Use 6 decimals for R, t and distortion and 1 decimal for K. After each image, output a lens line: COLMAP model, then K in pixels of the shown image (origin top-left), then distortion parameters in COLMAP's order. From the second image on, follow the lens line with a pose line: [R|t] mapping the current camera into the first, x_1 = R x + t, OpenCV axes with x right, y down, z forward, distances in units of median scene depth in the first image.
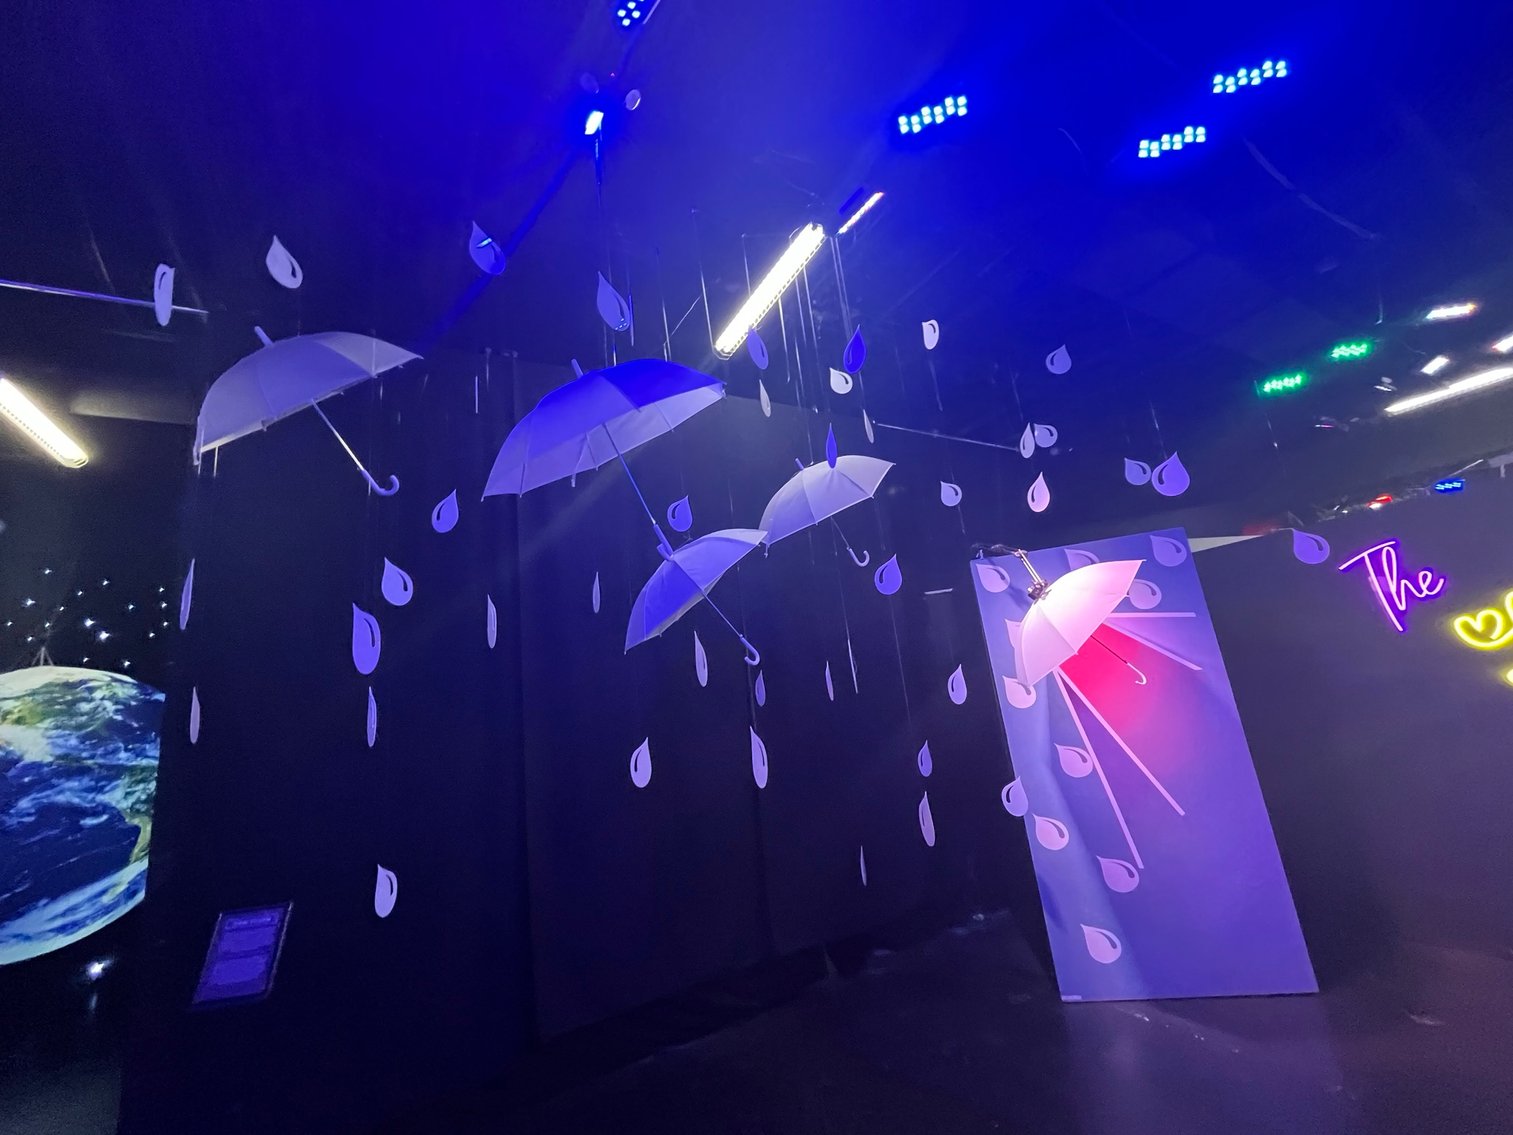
lens RADIAL K [[613.4, 0, 756.3], [0, 613.4, 566.4], [0, 0, 1]] dist [-0.003247, 0.000379]
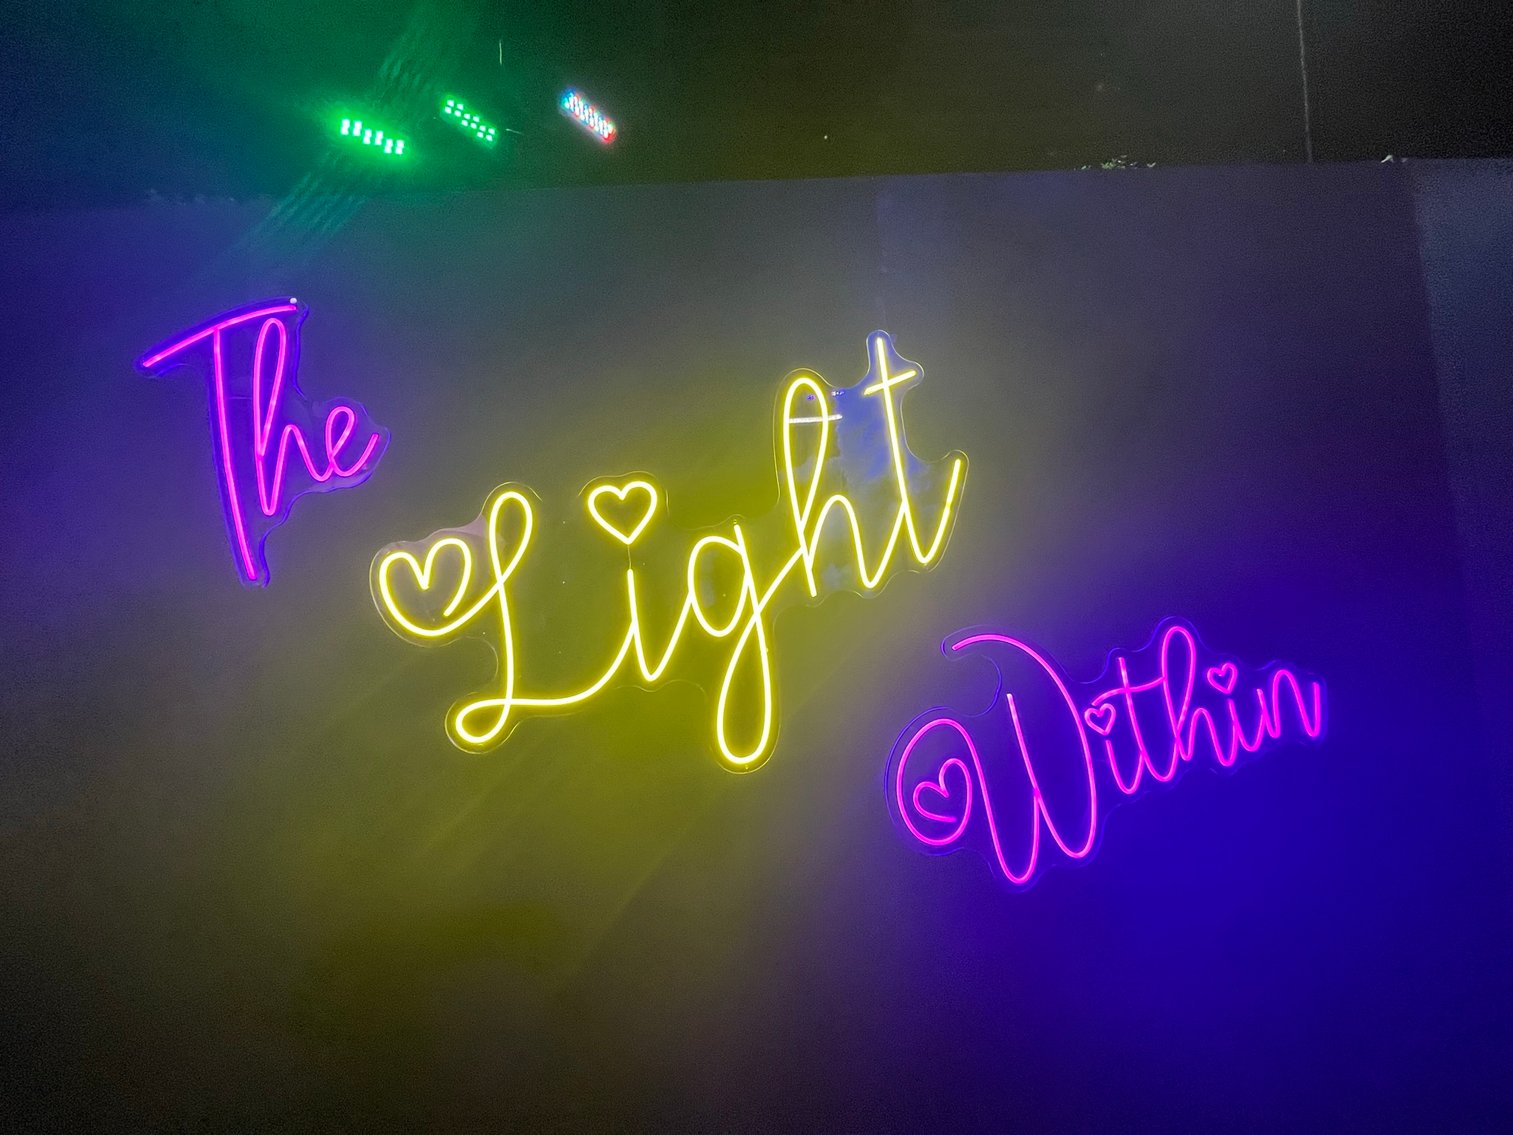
lens RADIAL K [[613.4, 0, 757.3], [0, 613.4, 566.9], [0, 0, 1]] dist [-0.003247, 0.000379]
pose [[0.188324, 0.064081, 0.980014, 0.805734], [-0.217448, 0.975823, -0.022021, 0.051715], [-0.957732, -0.208955, 0.197705, 0.692019]]
